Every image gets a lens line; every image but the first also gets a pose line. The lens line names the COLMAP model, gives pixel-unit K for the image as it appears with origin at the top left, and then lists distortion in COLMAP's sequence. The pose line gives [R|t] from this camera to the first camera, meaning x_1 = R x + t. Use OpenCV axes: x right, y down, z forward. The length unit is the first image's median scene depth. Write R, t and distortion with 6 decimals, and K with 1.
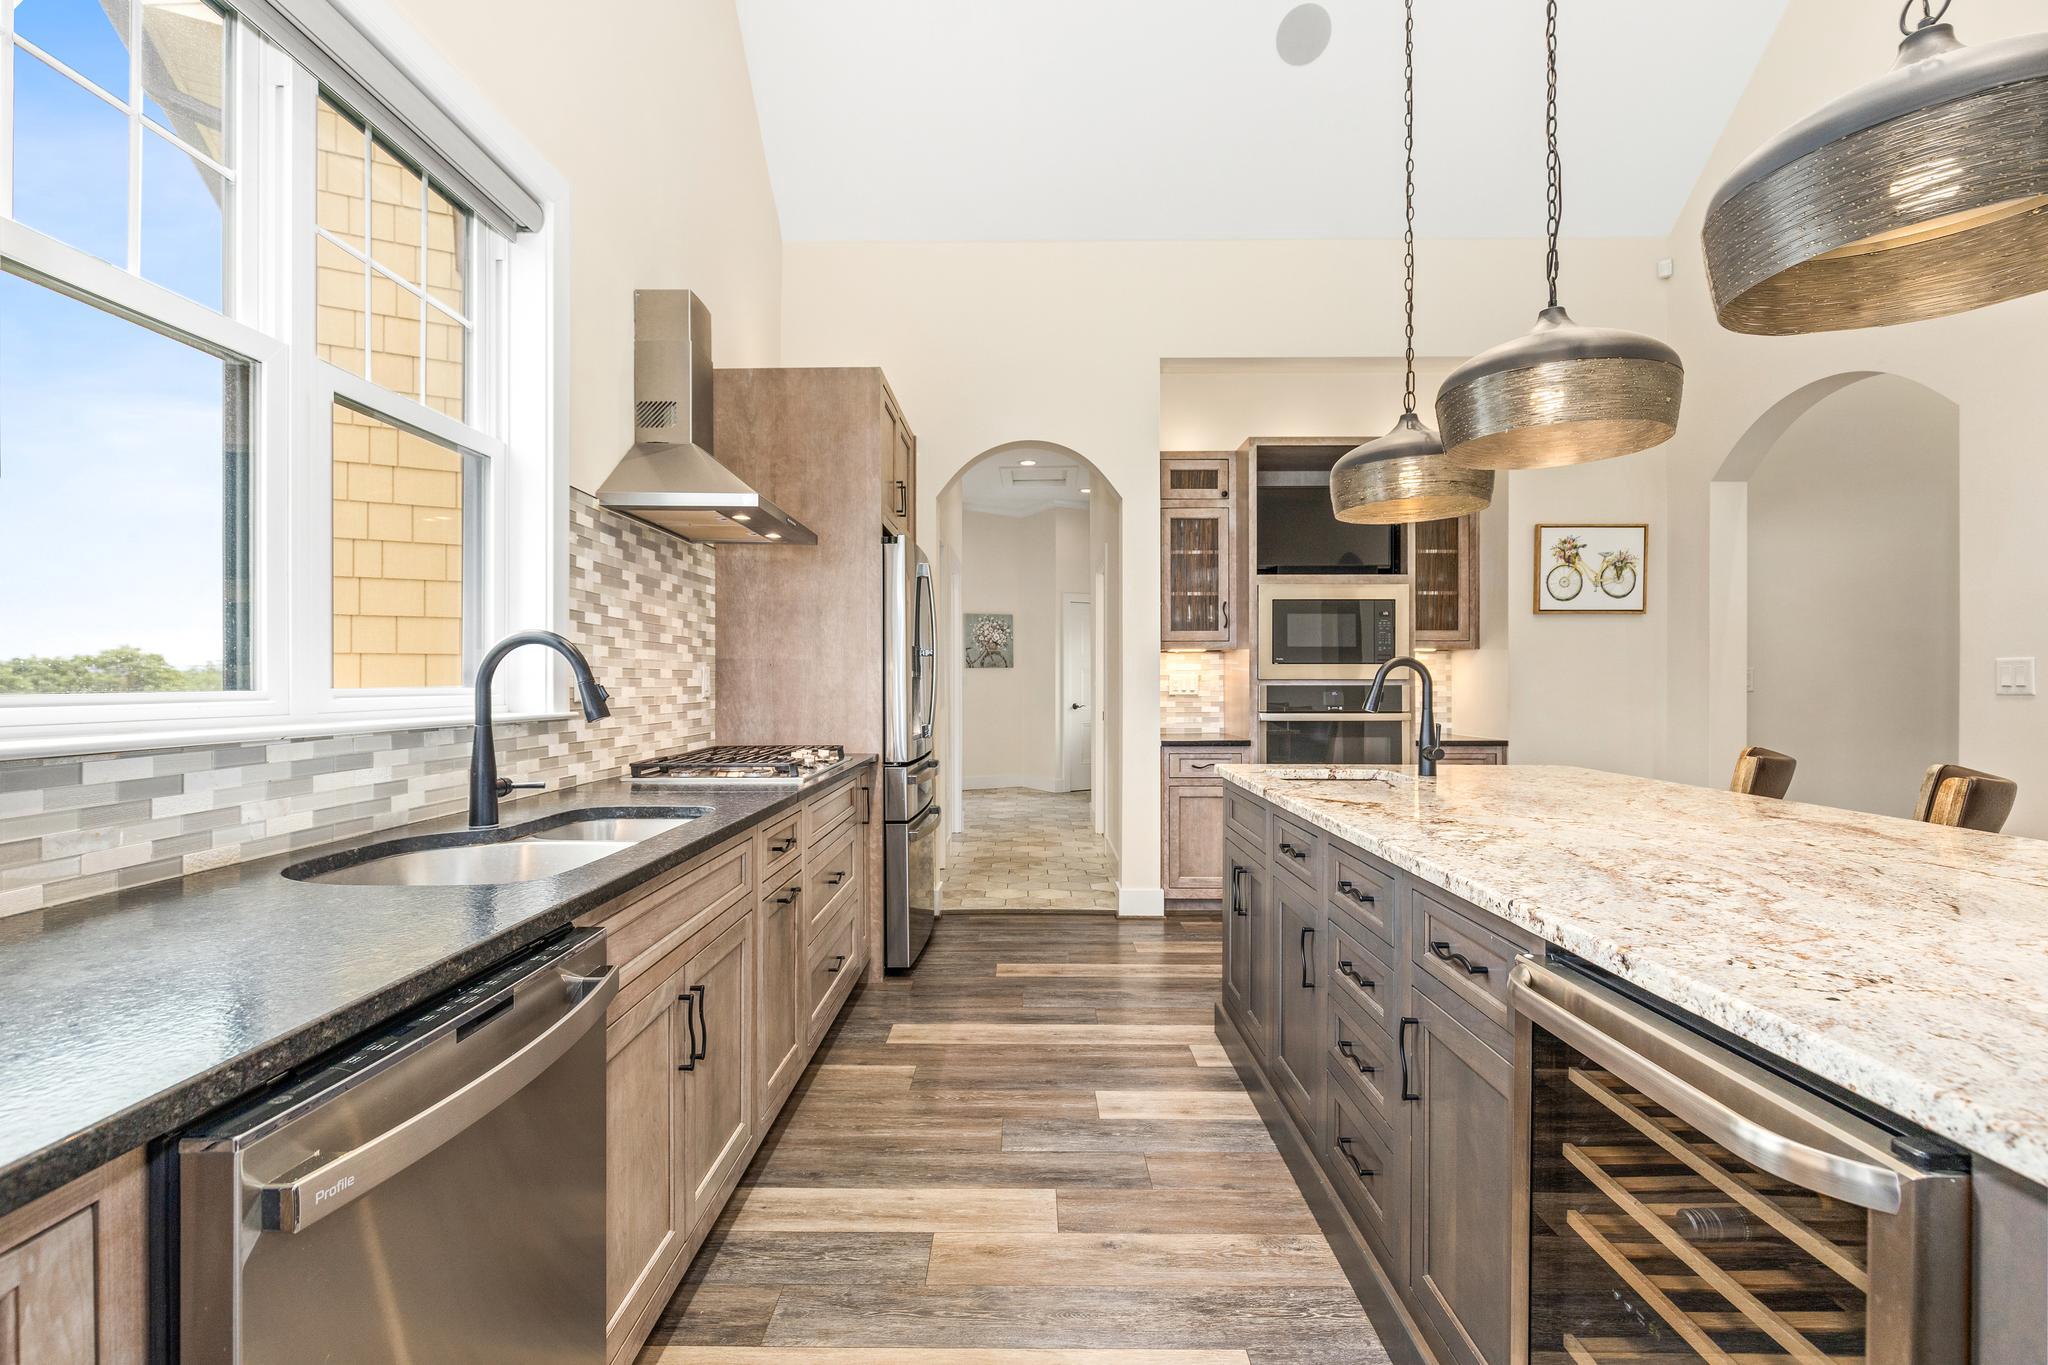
lens RADIAL K [[951.5, 0, 1024.0], [0, 951.5, 682.5], [0, 0, 1]] dist [-0.000662, -0.000178]
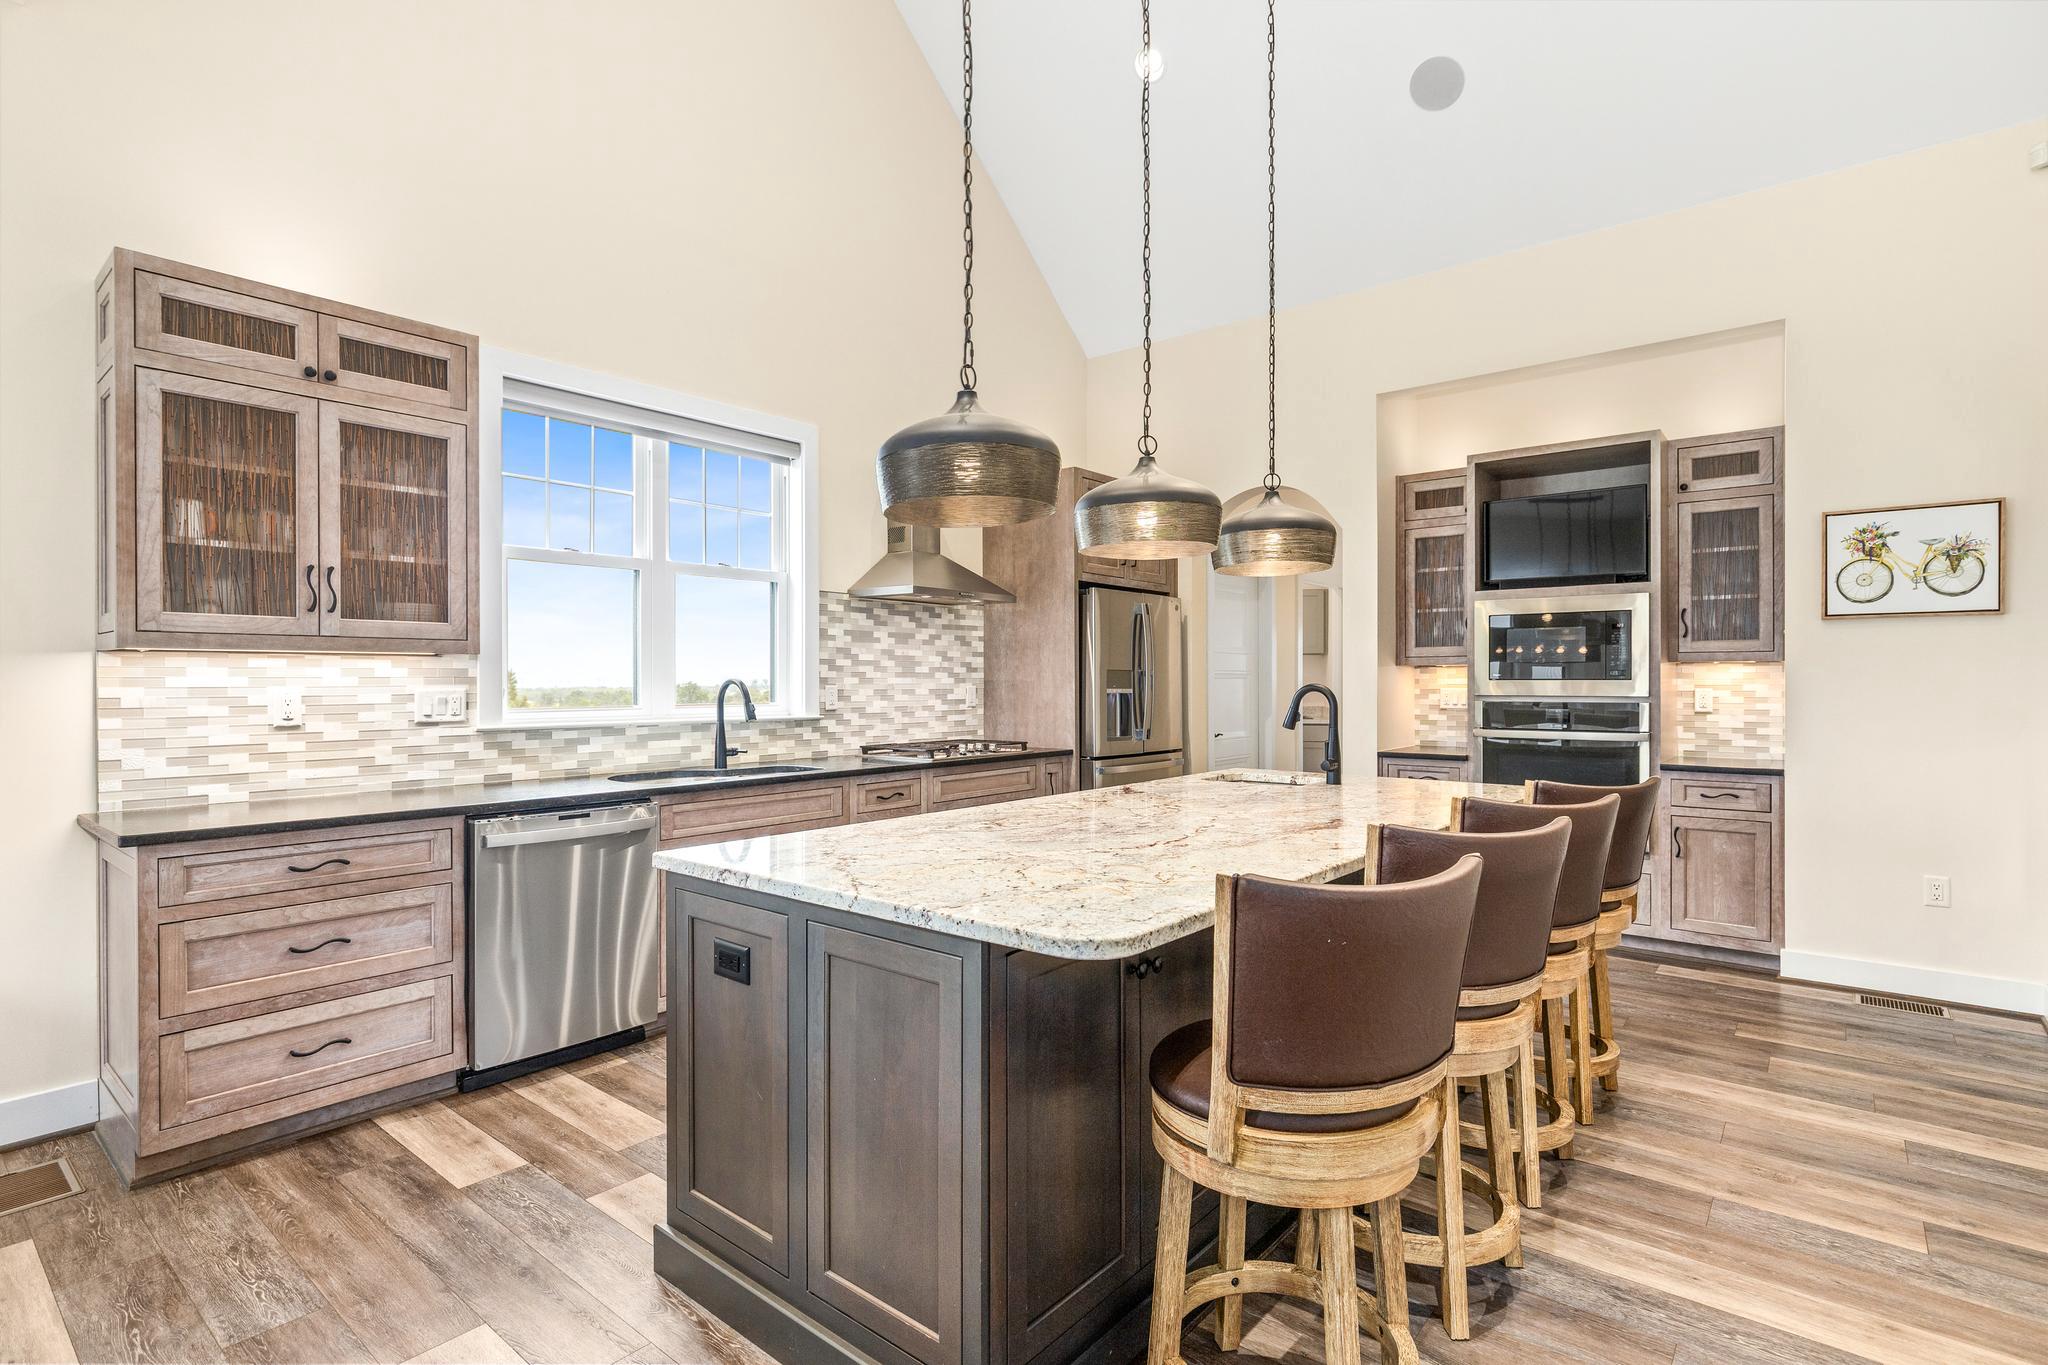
lens RADIAL K [[997.1, 0, 1018.1], [0, 997.1, 681.8], [0, 0, 1]] dist [-0.001957, -0.000651]
pose [[0.773778, 0.000217, -0.633457, 0.651901], [0.000308, 1.000000, 0.000718, -0.022324], [0.633457, -0.000751, 0.773778, -0.148367]]
